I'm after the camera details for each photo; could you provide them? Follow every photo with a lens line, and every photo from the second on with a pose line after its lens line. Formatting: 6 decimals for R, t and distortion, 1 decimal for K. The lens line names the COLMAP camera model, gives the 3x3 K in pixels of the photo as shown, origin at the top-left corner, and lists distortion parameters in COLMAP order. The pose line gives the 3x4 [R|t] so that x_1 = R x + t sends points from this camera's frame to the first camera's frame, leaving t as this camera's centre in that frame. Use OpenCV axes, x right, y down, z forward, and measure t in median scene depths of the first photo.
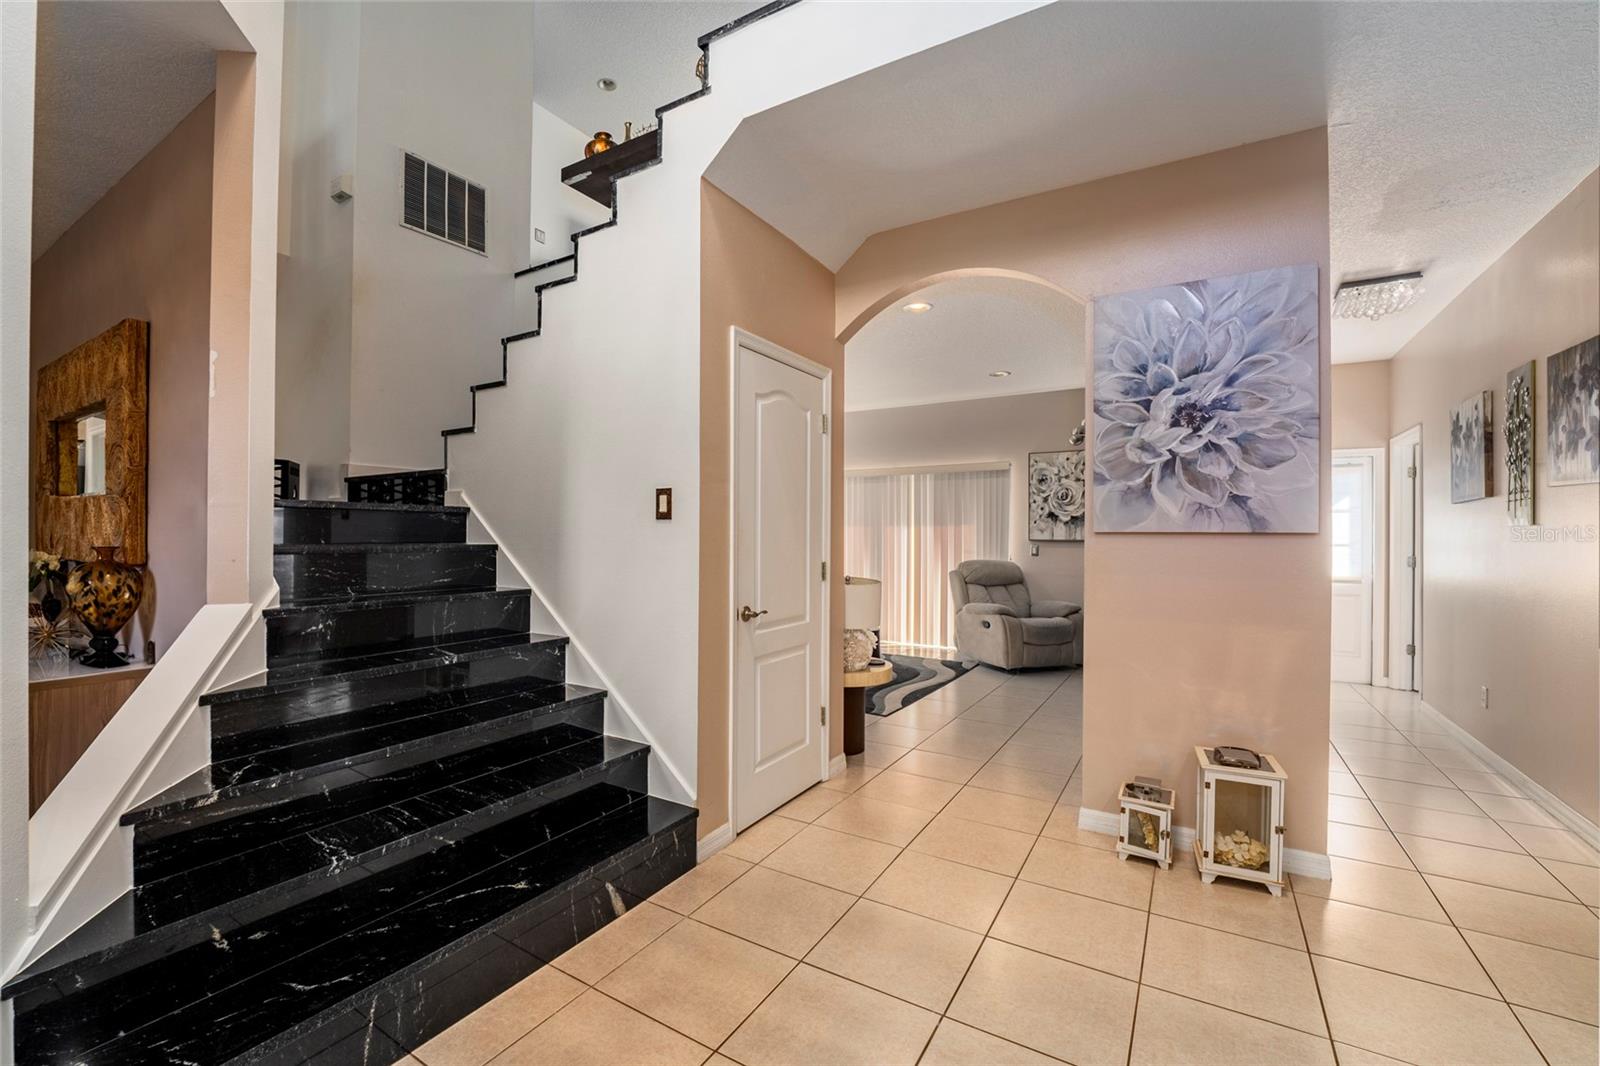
lens RADIAL K [[670.7, 0, 763.9], [0, 670.7, 538.9], [0, 0, 1]] dist [-0.021286, 0.000795]
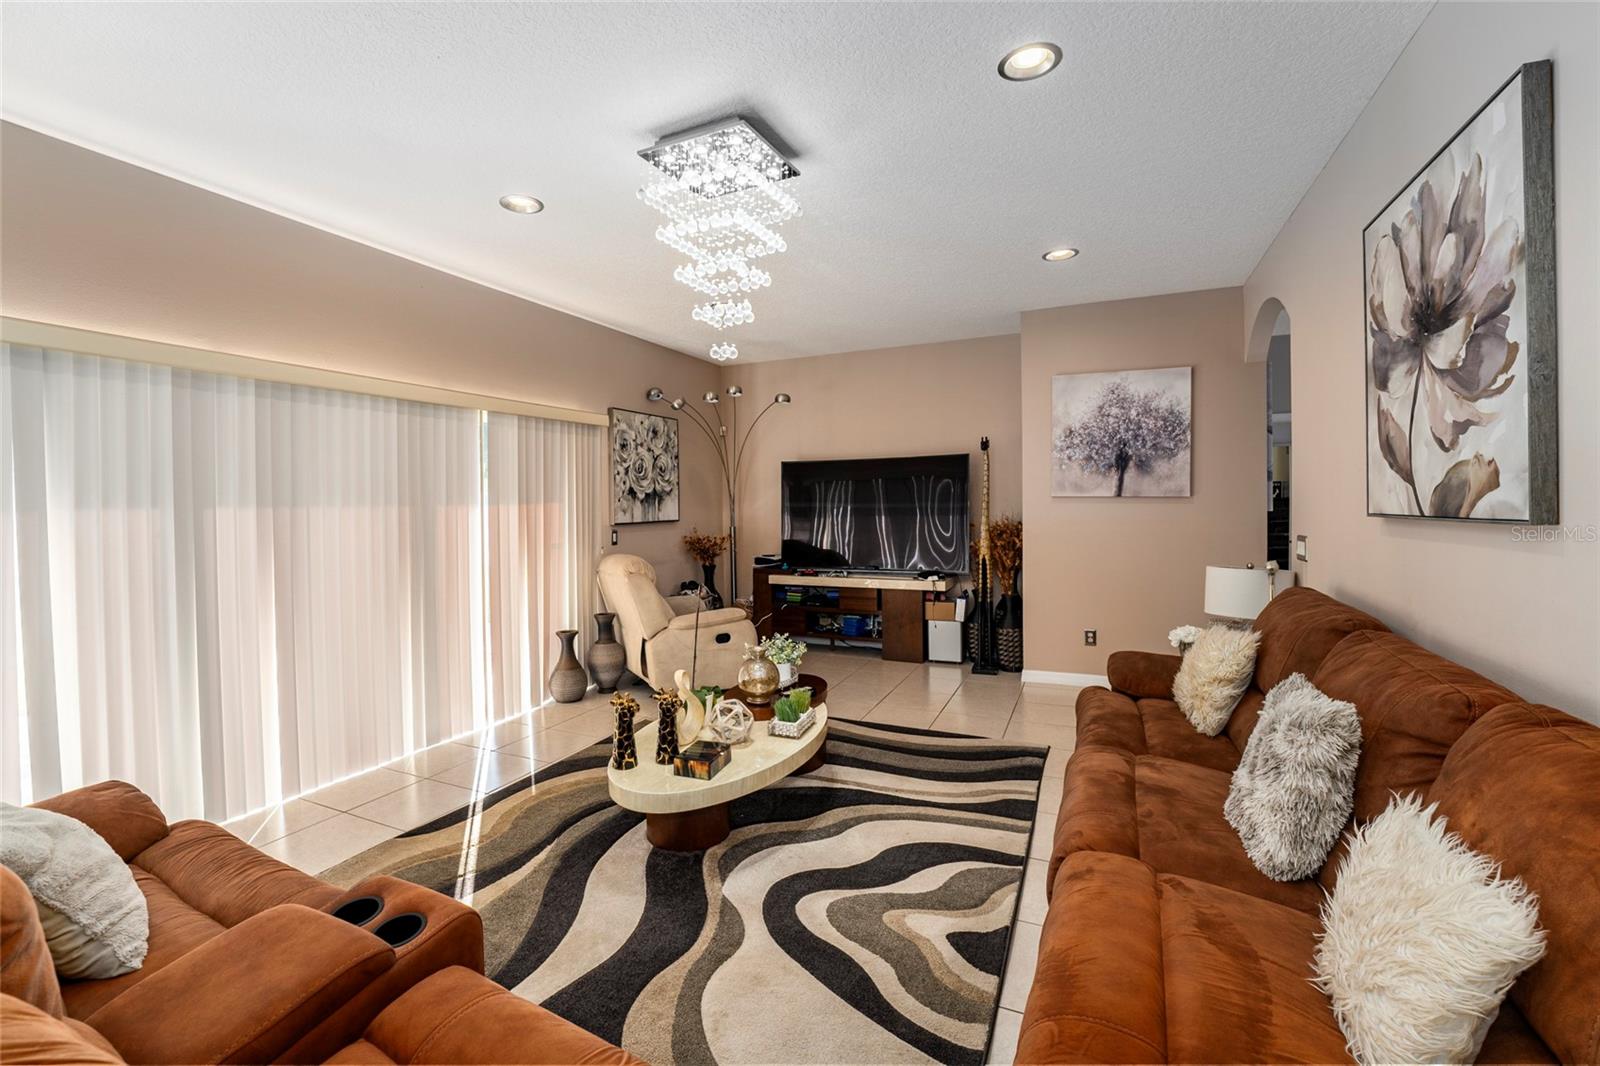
lens RADIAL K [[670.7, 0, 783.9], [0, 670.7, 507.9], [0, 0, 1]] dist [-0.021286, 0.000795]
pose [[-0.137836, -0.009232, 0.990412, -0.376654], [0.018455, 0.999759, 0.011887, -0.021953], [-0.990283, 0.019917, -0.137633, 0.928759]]
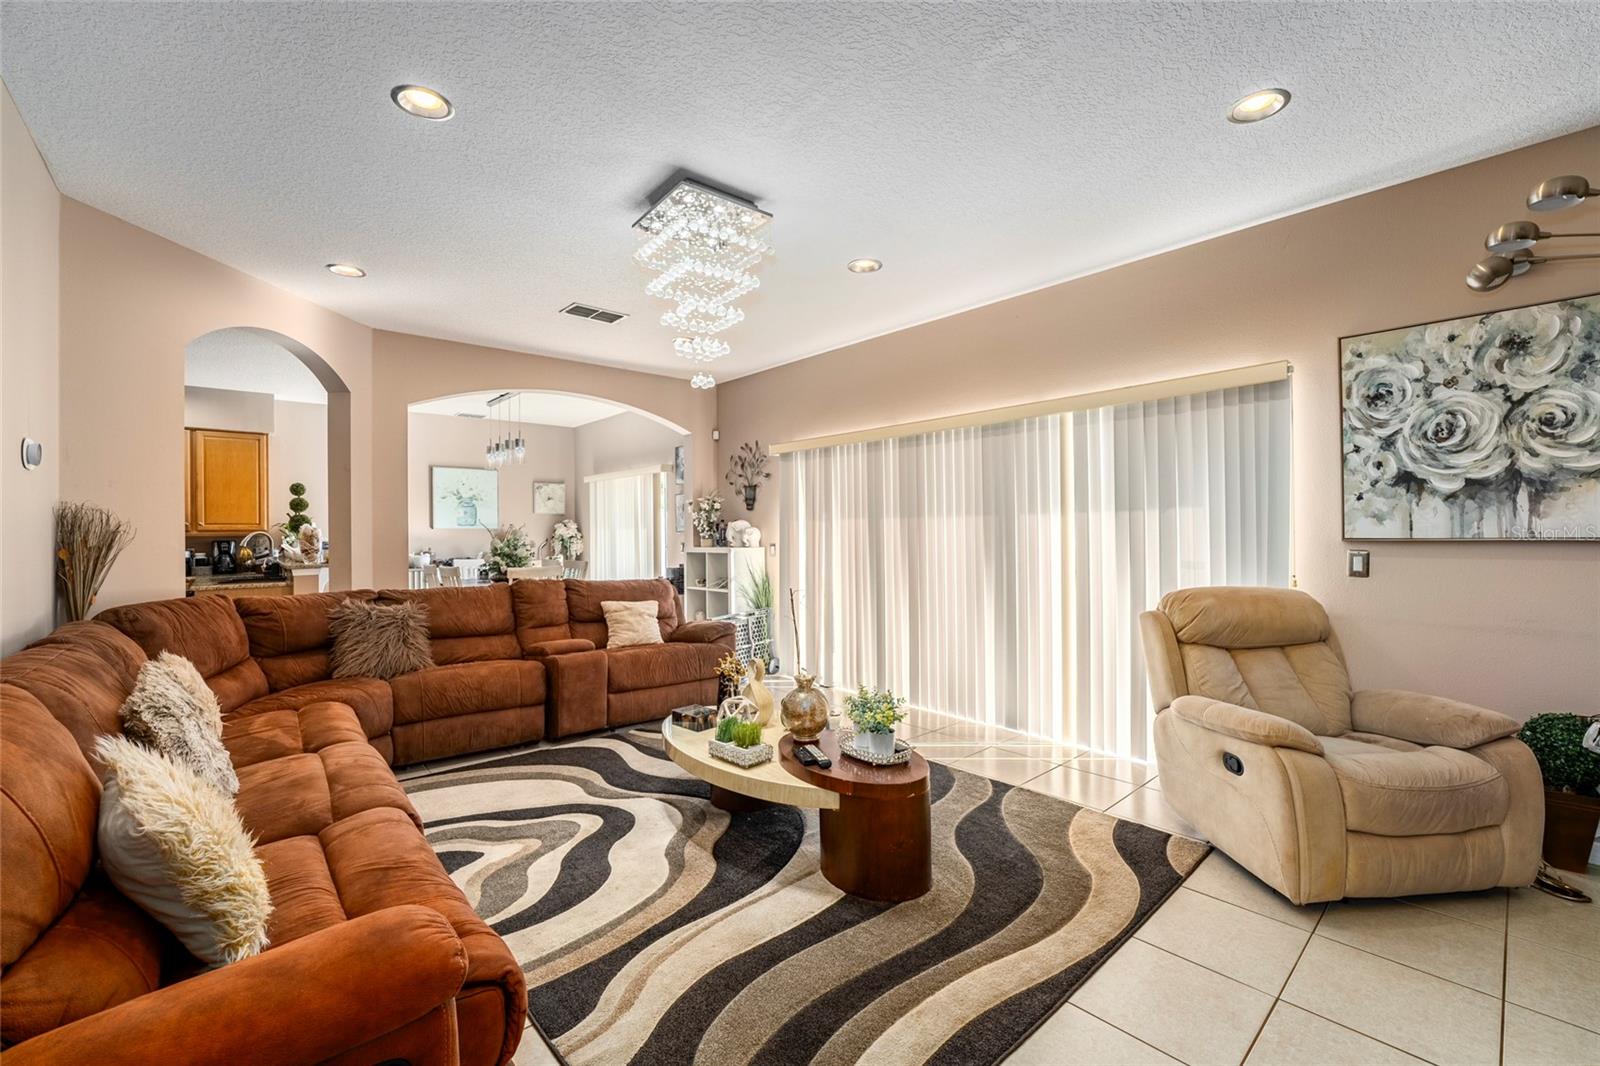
lens RADIAL K [[670.7, 0, 807.4], [0, 670.7, 531.8], [0, 0, 1]] dist [-0.021286, 0.000795]
pose [[0.966007, -0.016139, -0.258011, 0.176053], [0.016126, 0.999868, -0.002166, -0.007839], [0.258012, -0.002068, 0.966140, 0.507482]]
